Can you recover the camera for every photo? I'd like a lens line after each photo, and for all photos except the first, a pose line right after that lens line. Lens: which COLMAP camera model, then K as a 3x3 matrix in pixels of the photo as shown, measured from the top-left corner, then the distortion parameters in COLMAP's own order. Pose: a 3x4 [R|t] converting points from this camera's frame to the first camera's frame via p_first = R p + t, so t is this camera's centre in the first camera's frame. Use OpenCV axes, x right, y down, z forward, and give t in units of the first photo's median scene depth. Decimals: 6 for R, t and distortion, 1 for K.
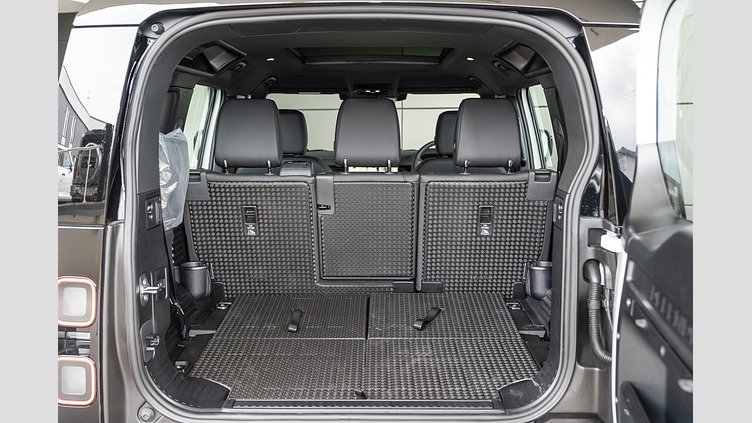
lens RADIAL K [[875.5, 0, 376.0], [0, 875.5, 211.5], [0, 0, 1]] dist [-0.010415, -0.015377]
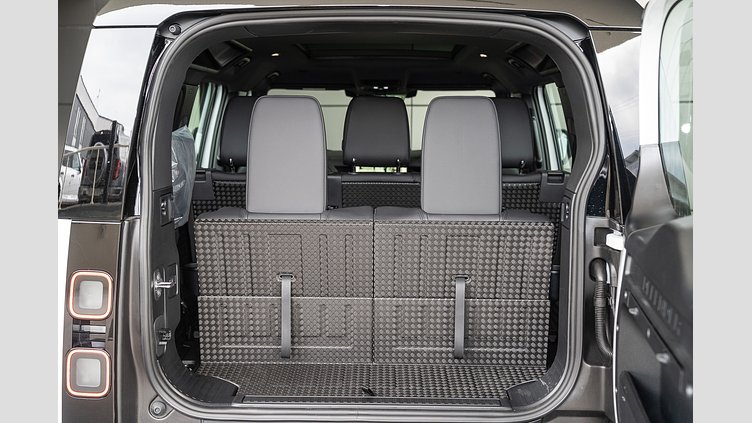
lens RADIAL K [[1003.5, 0, 376.0], [0, 1003.5, 211.5], [0, 0, 1]] dist [0.016584, 0.027158]
pose [[0.999964, 0.007207, -0.004564, -0.006012], [-0.007250, 0.999929, -0.009451, 0.013306], [0.004495, 0.009484, 0.999945, -0.165803]]
